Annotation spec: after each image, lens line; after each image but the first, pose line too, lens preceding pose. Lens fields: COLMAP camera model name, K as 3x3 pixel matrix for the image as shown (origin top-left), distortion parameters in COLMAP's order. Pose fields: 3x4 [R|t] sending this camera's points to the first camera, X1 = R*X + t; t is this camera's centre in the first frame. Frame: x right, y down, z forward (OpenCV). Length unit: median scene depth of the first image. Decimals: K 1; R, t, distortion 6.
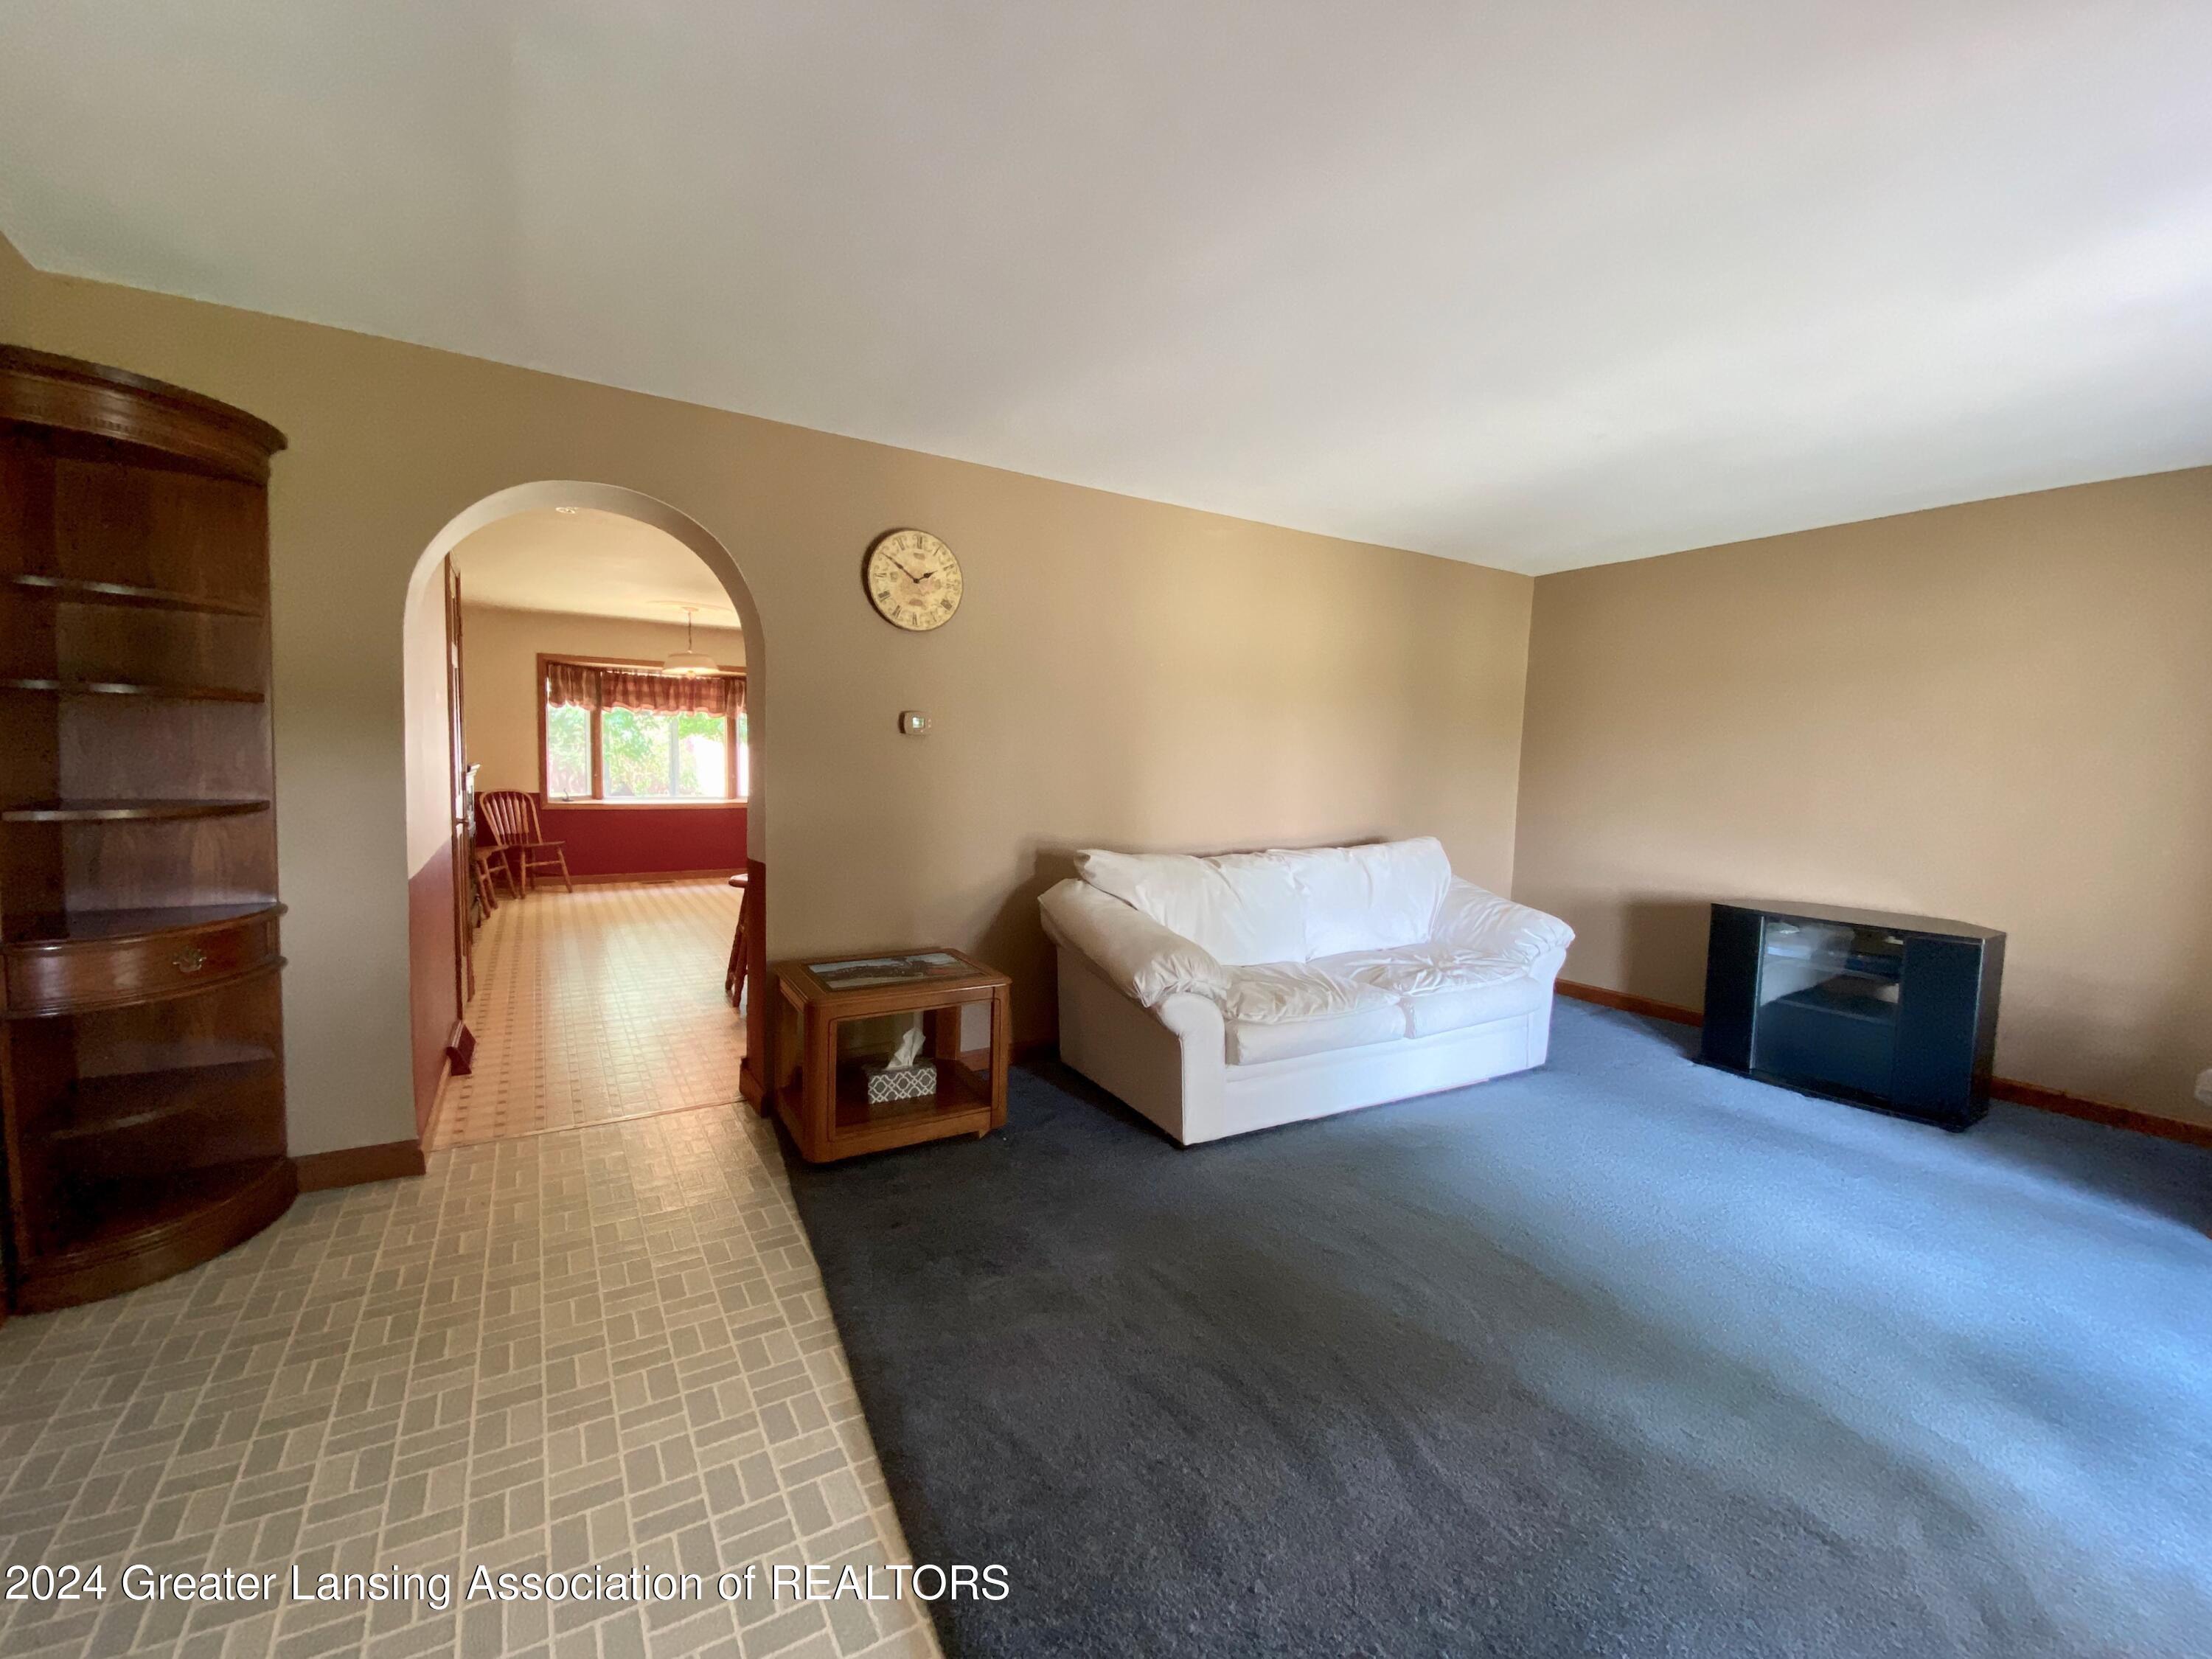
lens RADIAL K [[934.5, 0, 1102.3], [0, 934.5, 831.5], [0, 0, 1]] dist [0.000565, 0.000053]
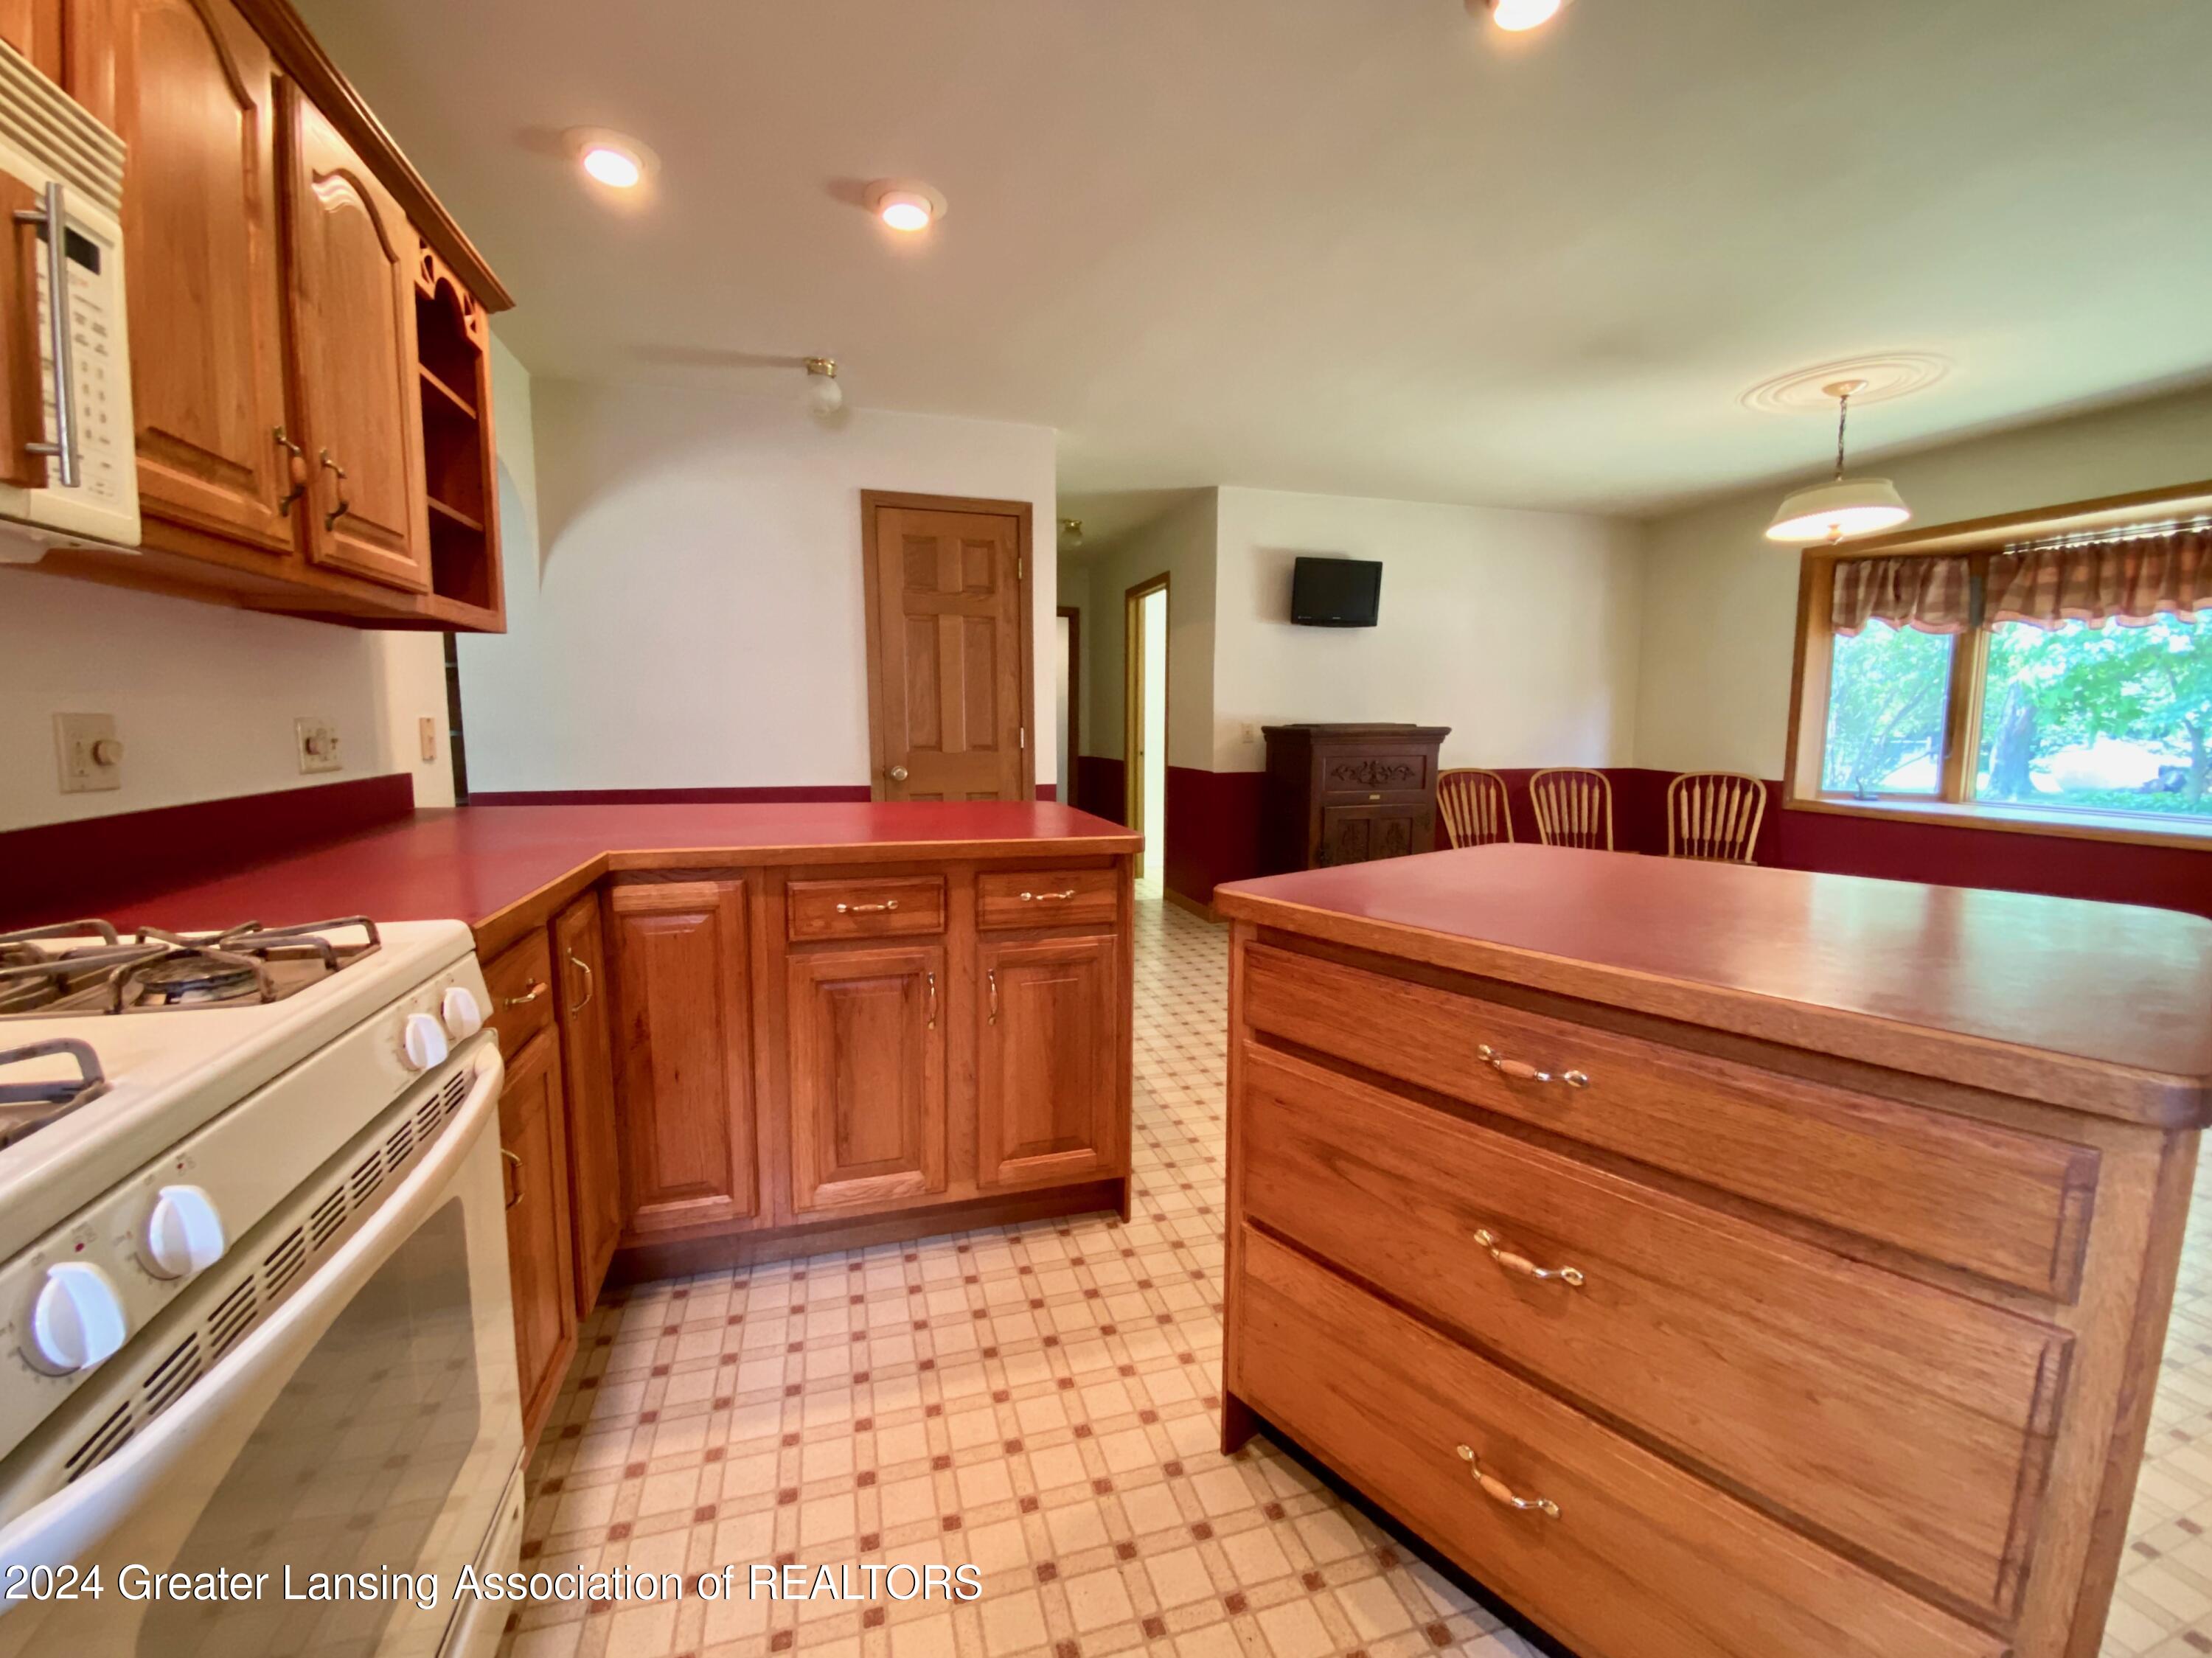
lens RADIAL K [[934.4, 0, 1104.5], [0, 934.4, 822.6], [0, 0, 1]] dist [0.000565, 0.000053]
pose [[-0.249871, 0.086744, -0.964386, 0.096435], [-0.080092, 0.990715, 0.109864, -0.042989], [0.964961, 0.104691, -0.240603, 0.666309]]
